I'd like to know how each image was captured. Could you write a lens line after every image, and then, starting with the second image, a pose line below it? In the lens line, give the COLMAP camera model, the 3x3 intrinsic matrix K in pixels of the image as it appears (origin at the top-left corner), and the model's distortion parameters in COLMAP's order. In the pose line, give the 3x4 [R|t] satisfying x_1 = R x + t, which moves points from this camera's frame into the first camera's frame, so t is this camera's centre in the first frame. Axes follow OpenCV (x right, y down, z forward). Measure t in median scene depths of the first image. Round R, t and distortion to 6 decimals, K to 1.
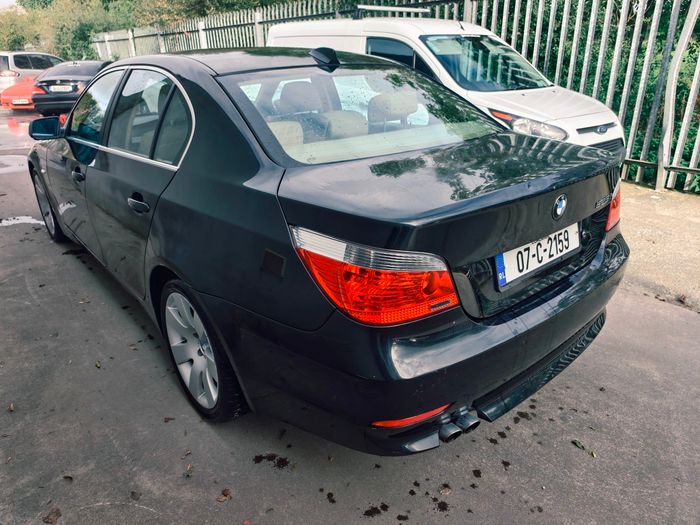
lens RADIAL K [[486.7, 0, 349.7], [0, 486.7, 261.3], [0, 0, 1]] dist [0.006878, -0.014063]
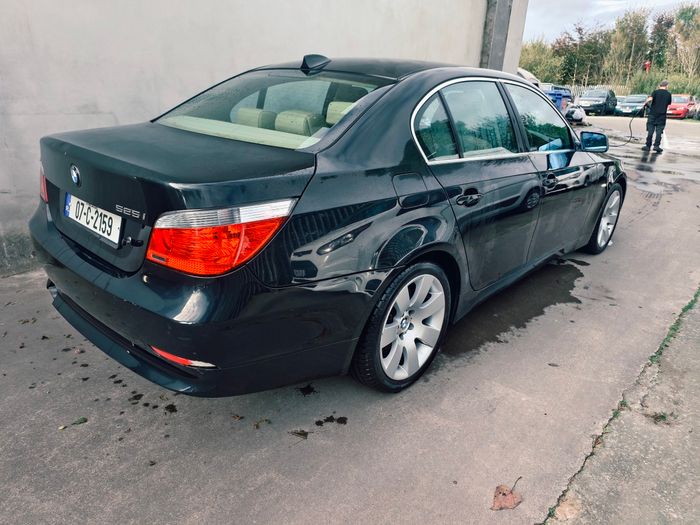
lens RADIAL K [[486.7, 0, 349.4], [0, 486.7, 266.6], [0, 0, 1]] dist [0.006878, -0.014063]
pose [[0.124340, 0.369990, -0.920678, 1.408756], [-0.416363, 0.861691, 0.290054, -0.452163], [0.900656, 0.347271, 0.261193, 1.169414]]
